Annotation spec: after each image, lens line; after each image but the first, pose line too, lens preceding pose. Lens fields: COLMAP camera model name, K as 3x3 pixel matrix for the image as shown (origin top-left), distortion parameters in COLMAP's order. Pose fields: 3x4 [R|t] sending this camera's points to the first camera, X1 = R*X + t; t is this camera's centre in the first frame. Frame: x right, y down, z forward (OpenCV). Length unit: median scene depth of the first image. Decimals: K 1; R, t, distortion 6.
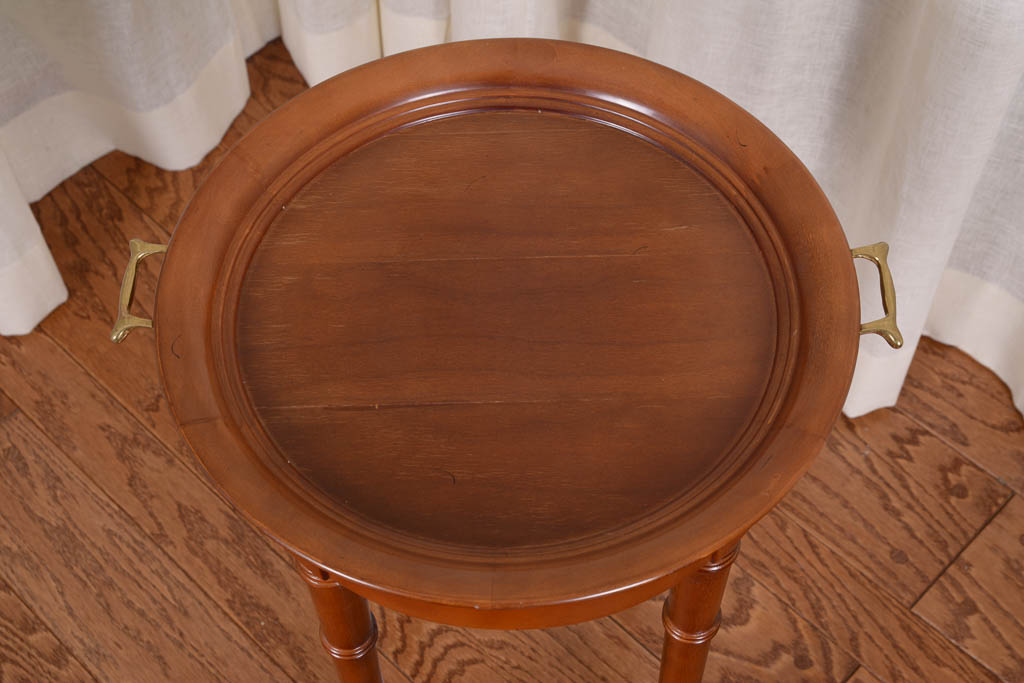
lens RADIAL K [[1526.7, 0, 509.7], [0, 1526.7, 347.9], [0, 0, 1]] dist [0.118976, 0.000000]
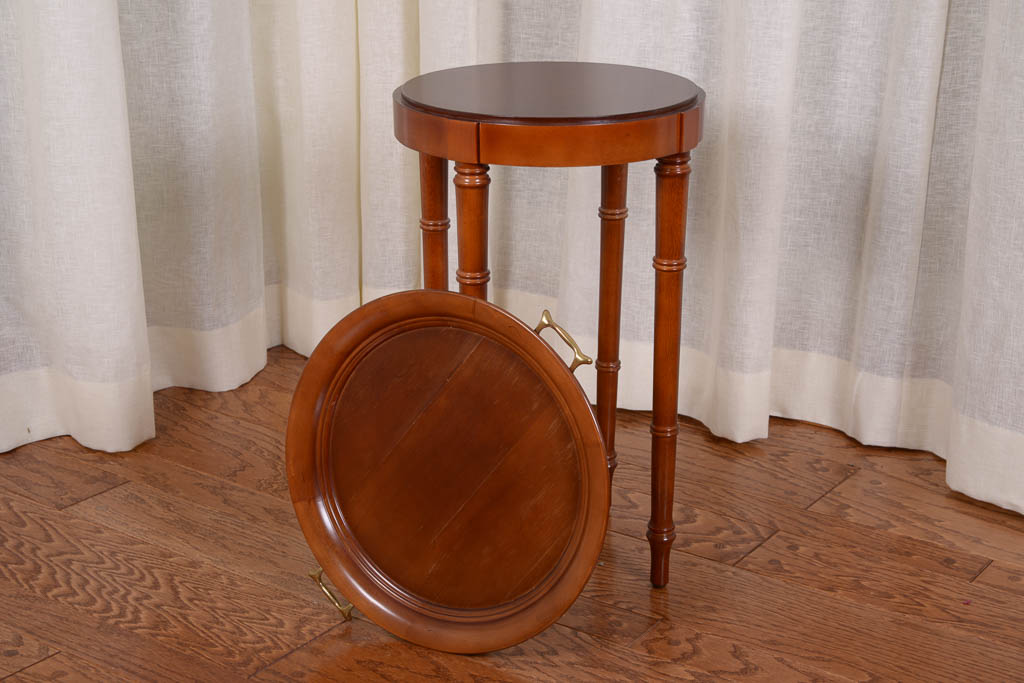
lens RADIAL K [[1741.2, 0, 509.3], [0, 1741.2, 350.9], [0, 0, 1]] dist [0.194034, 0.000000]
pose [[0.987158, -0.036279, 0.155574, -0.339254], [0.121176, 0.804654, -0.581248, 1.289187], [-0.104096, 0.592635, 0.798716, -0.450651]]
